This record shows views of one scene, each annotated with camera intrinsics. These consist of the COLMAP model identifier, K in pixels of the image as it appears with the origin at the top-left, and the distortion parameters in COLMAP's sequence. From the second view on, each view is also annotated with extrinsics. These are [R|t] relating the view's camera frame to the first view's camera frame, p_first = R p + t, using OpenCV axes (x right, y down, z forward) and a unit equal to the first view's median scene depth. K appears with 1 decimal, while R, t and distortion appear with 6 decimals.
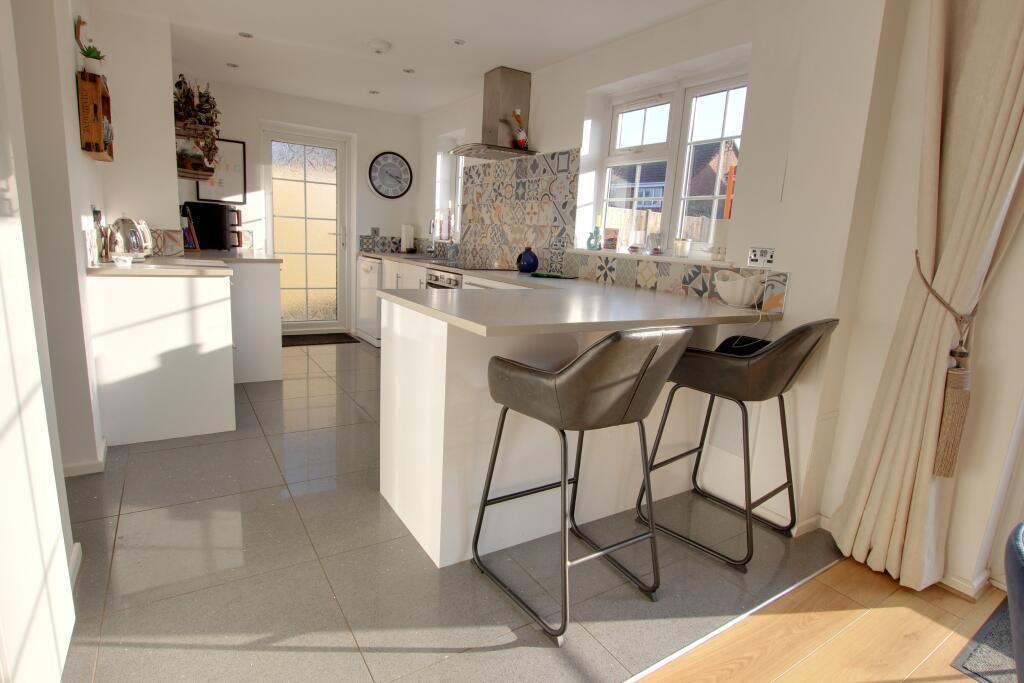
lens RADIAL K [[532.8, 0, 512.0], [0, 532.8, 341.5], [0, 0, 1]] dist [-0.000861, -0.000143]
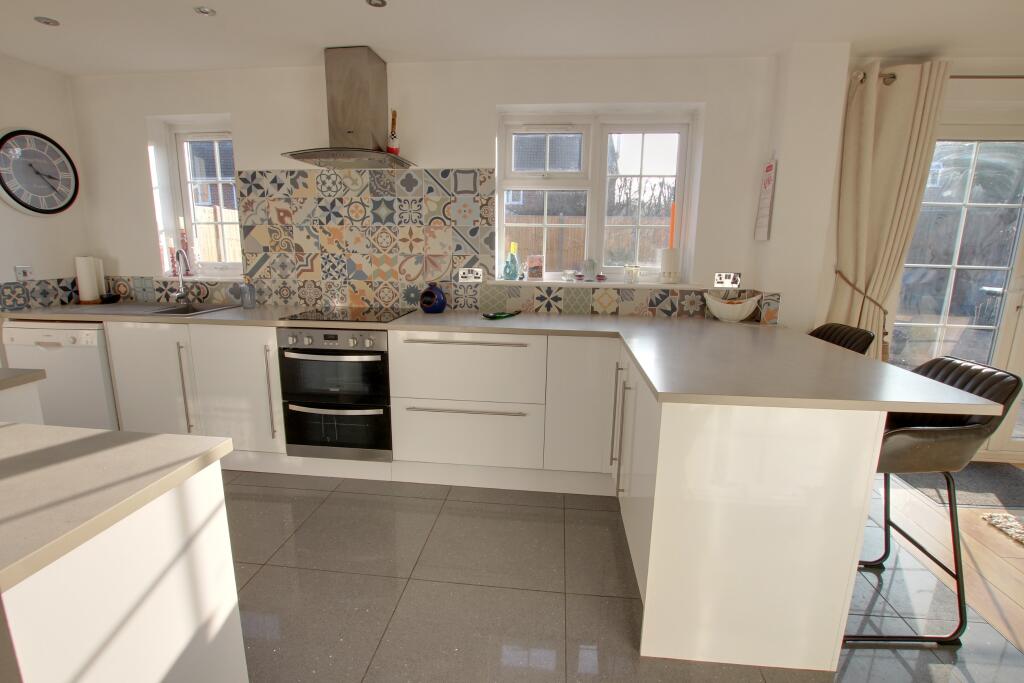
lens RADIAL K [[509.5, 0, 510.6], [0, 509.5, 352.6], [0, 0, 1]] dist [-0.011932, 0.000708]
pose [[0.634854, -0.216595, 0.741651, -0.489102], [0.175166, 0.975257, 0.134876, -0.151531], [-0.752514, 0.044286, 0.657086, 0.380145]]
